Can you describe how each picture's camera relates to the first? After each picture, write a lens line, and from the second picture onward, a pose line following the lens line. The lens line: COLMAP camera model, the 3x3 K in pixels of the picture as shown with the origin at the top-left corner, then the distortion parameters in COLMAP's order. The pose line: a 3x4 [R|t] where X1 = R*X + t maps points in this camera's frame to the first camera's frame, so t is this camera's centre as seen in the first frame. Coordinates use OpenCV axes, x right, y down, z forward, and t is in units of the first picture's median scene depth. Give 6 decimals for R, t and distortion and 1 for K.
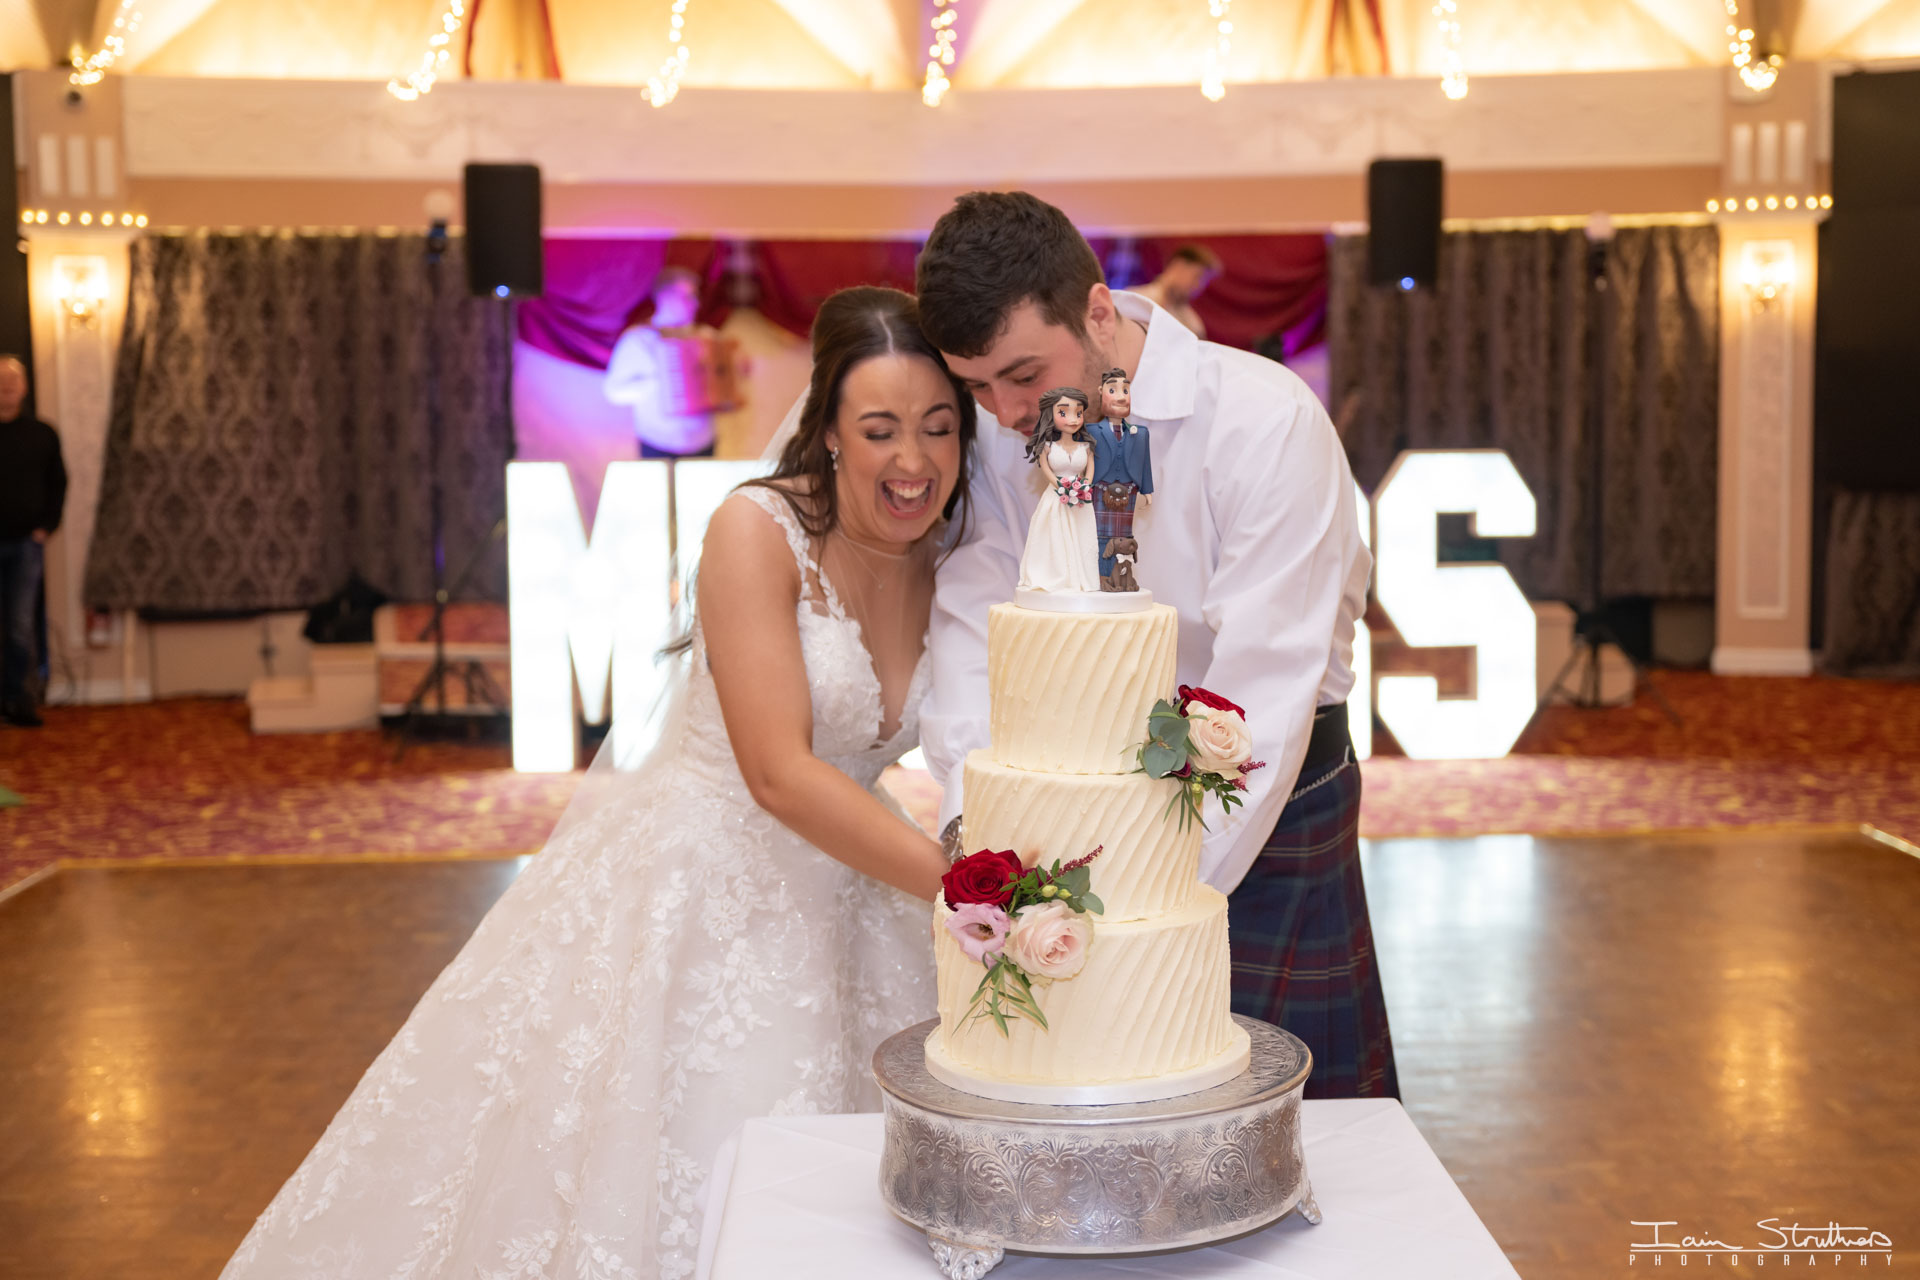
lens RADIAL K [[2366.9, 0, 960.0], [0, 2366.9, 640.0], [0, 0, 1]] dist [0.020869, -0.021933]
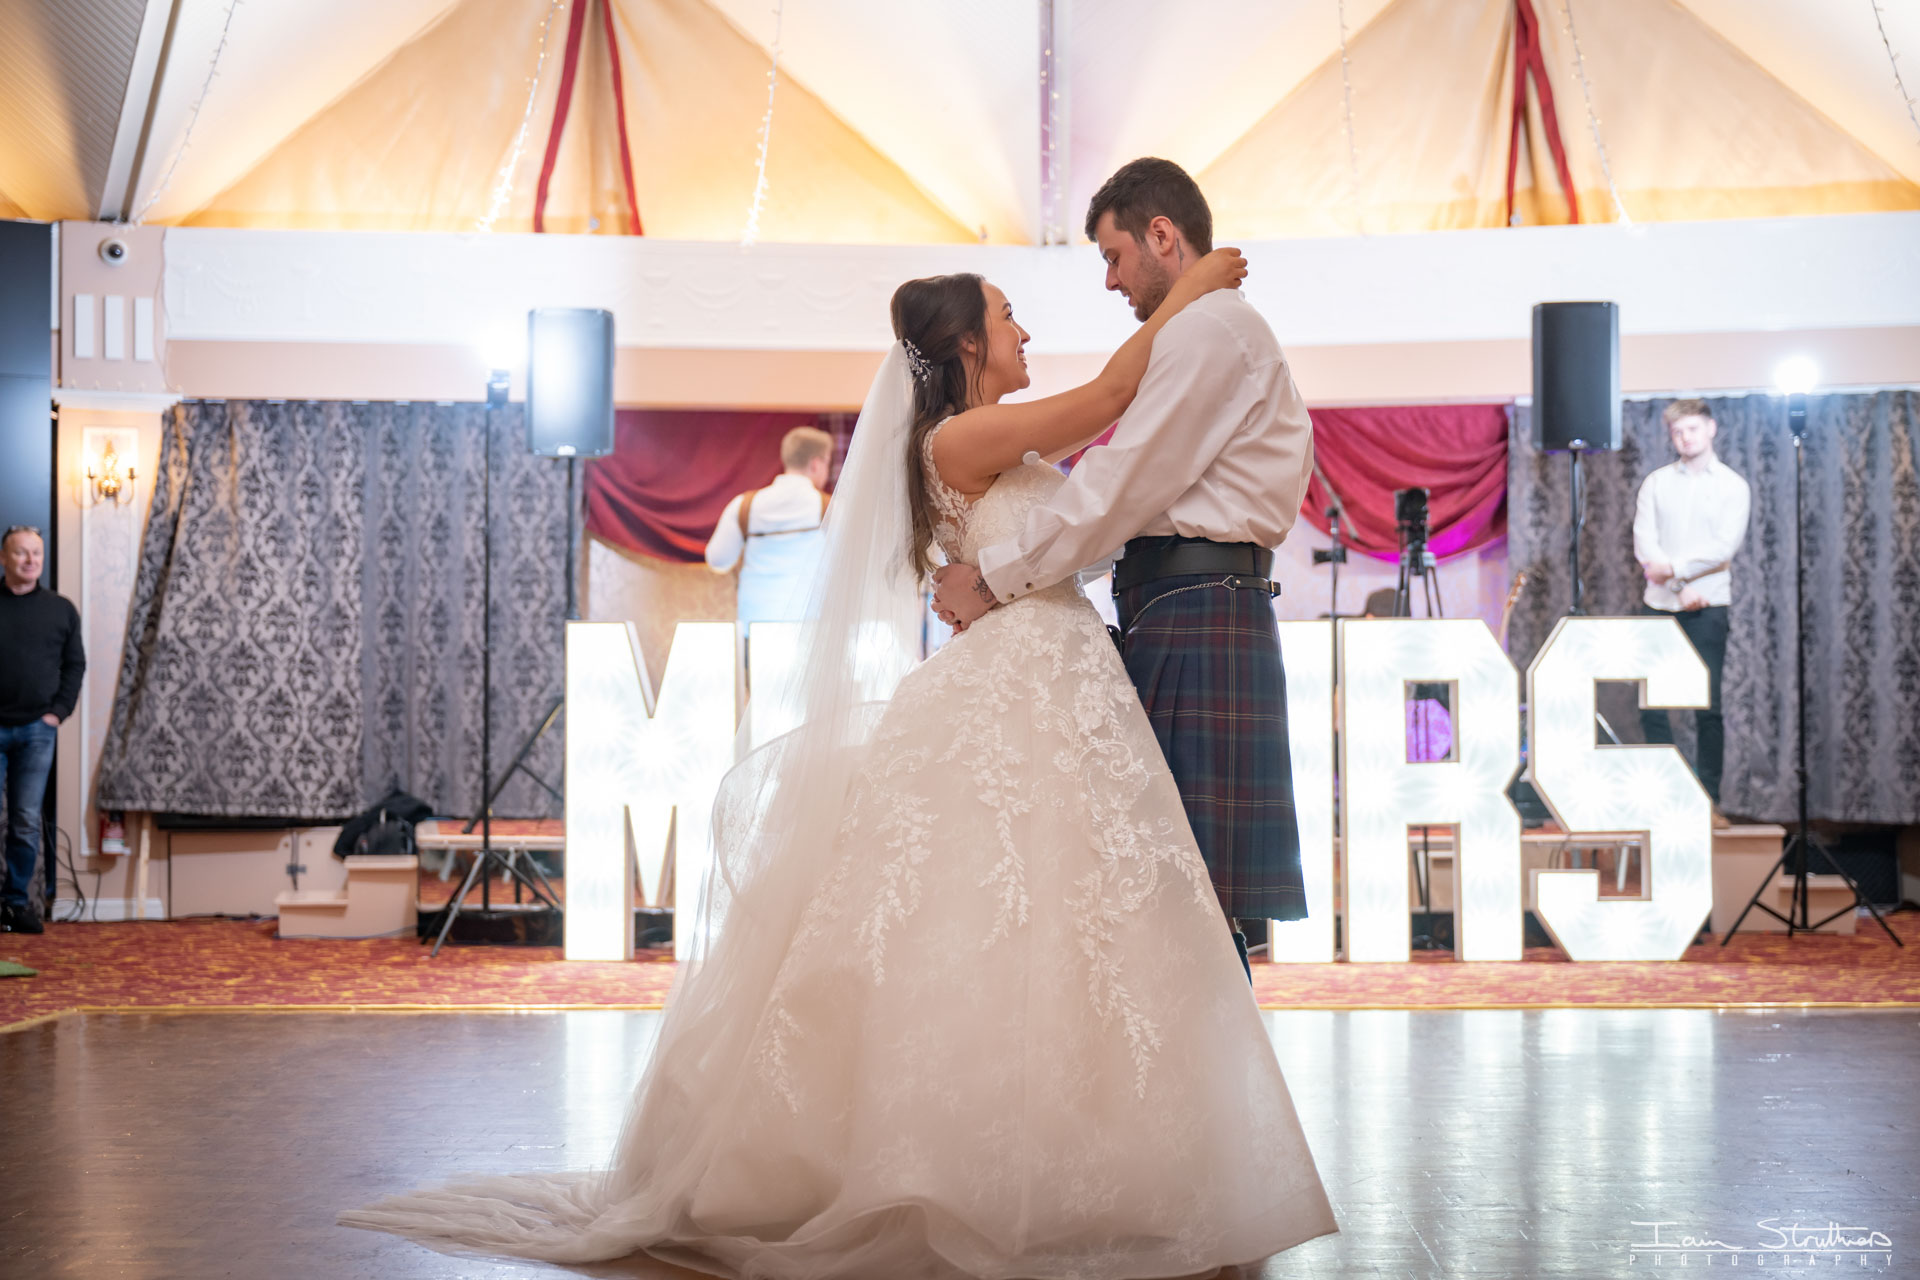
lens RADIAL K [[3021.4, 0, 960.0], [0, 3021.4, 640.0], [0, 0, 1]] dist [-0.033720, 0.001942]
pose [[0.997880, 0.005053, -0.064889, 0.029142], [-0.013259, 0.991858, -0.126657, 0.062971], [0.063721, 0.127248, 0.989822, -0.113985]]
